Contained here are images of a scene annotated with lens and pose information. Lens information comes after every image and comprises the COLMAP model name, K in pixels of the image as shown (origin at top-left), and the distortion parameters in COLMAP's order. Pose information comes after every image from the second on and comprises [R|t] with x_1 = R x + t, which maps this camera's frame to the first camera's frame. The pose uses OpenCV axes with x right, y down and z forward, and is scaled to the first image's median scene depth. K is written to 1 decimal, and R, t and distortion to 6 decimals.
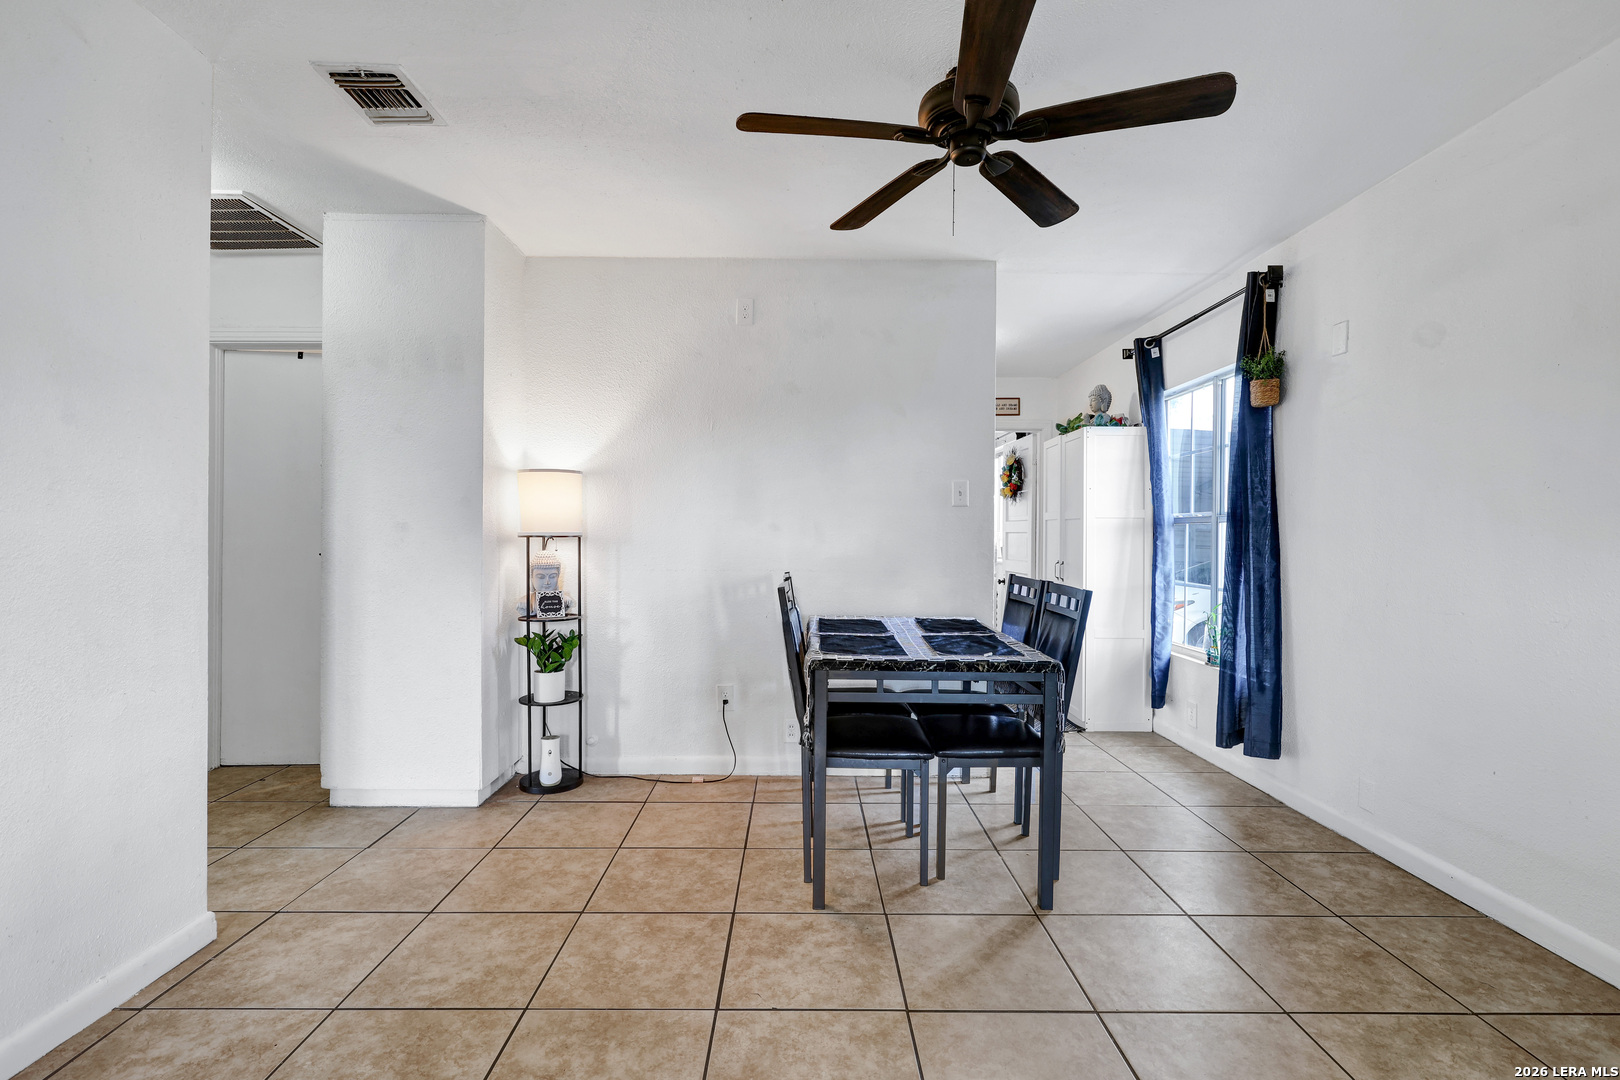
lens RADIAL K [[748.7, 0, 800.8], [0, 748.7, 540.5], [0, 0, 1]] dist [-0.000888, 0.000075]
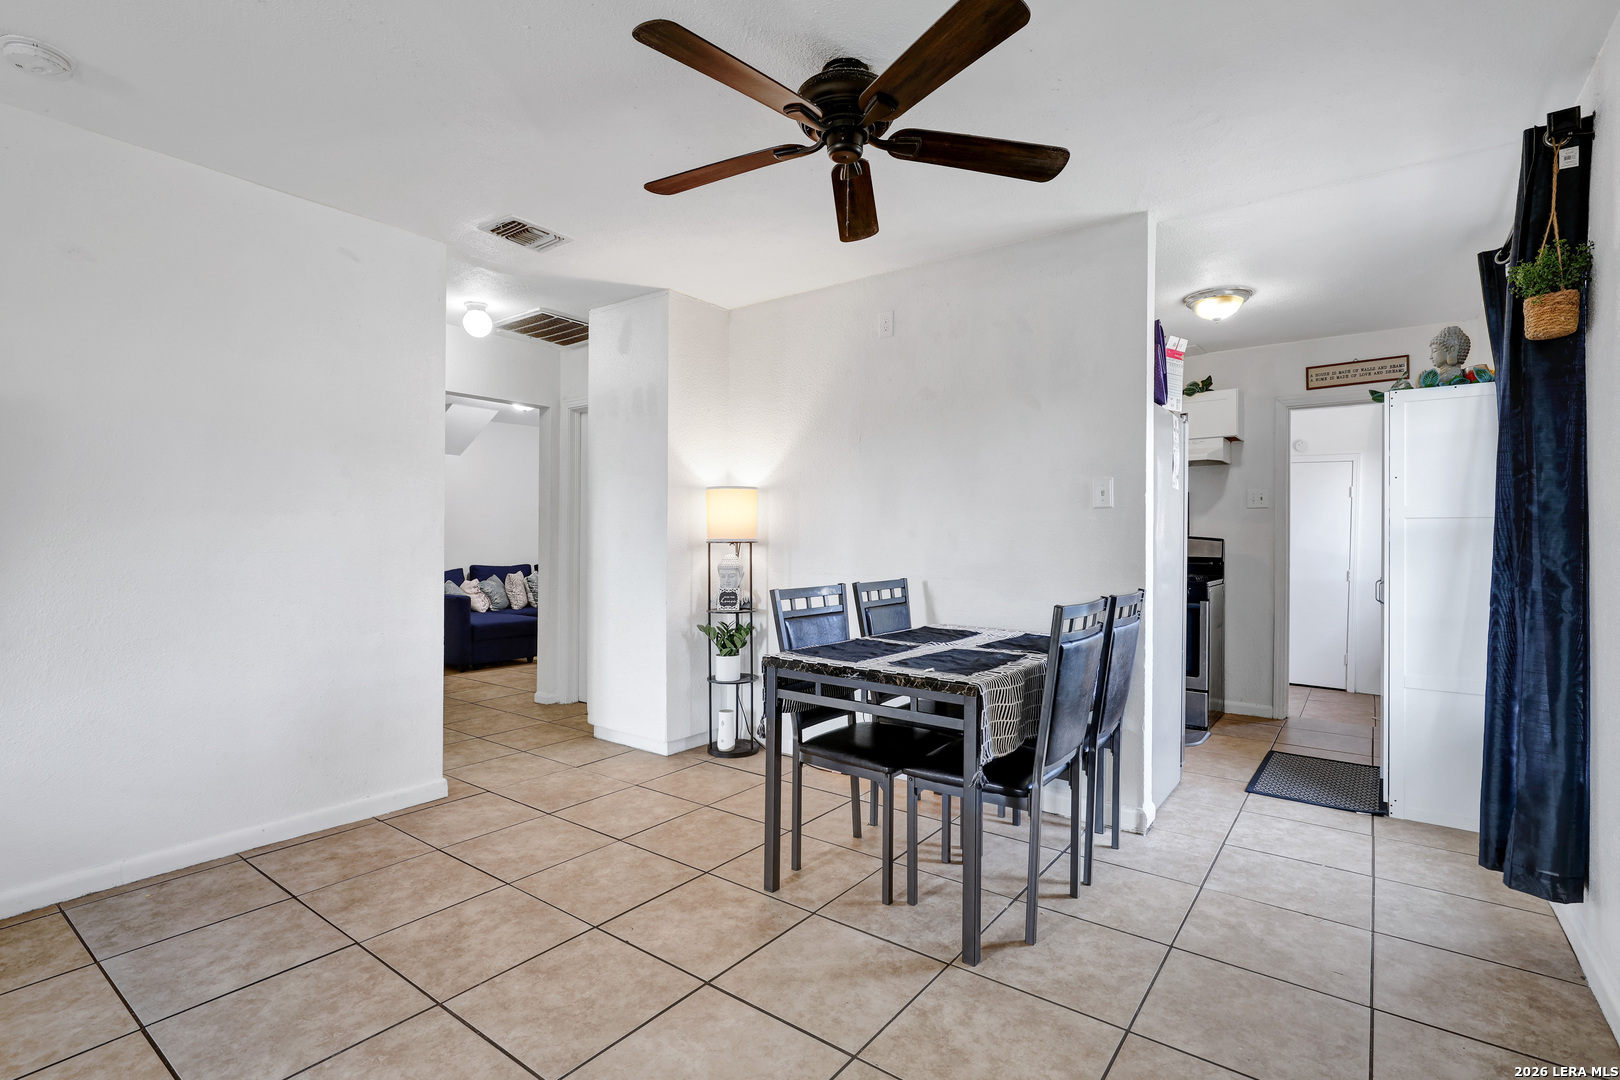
lens RADIAL K [[748.7, 0, 806.2], [0, 748.7, 543.8], [0, 0, 1]] dist [-0.000888, 0.000075]
pose [[0.799796, 0.002516, -0.600266, 0.515908], [-0.006597, 0.999968, -0.004597, 0.001508], [0.600235, 0.007637, 0.799787, 0.127575]]
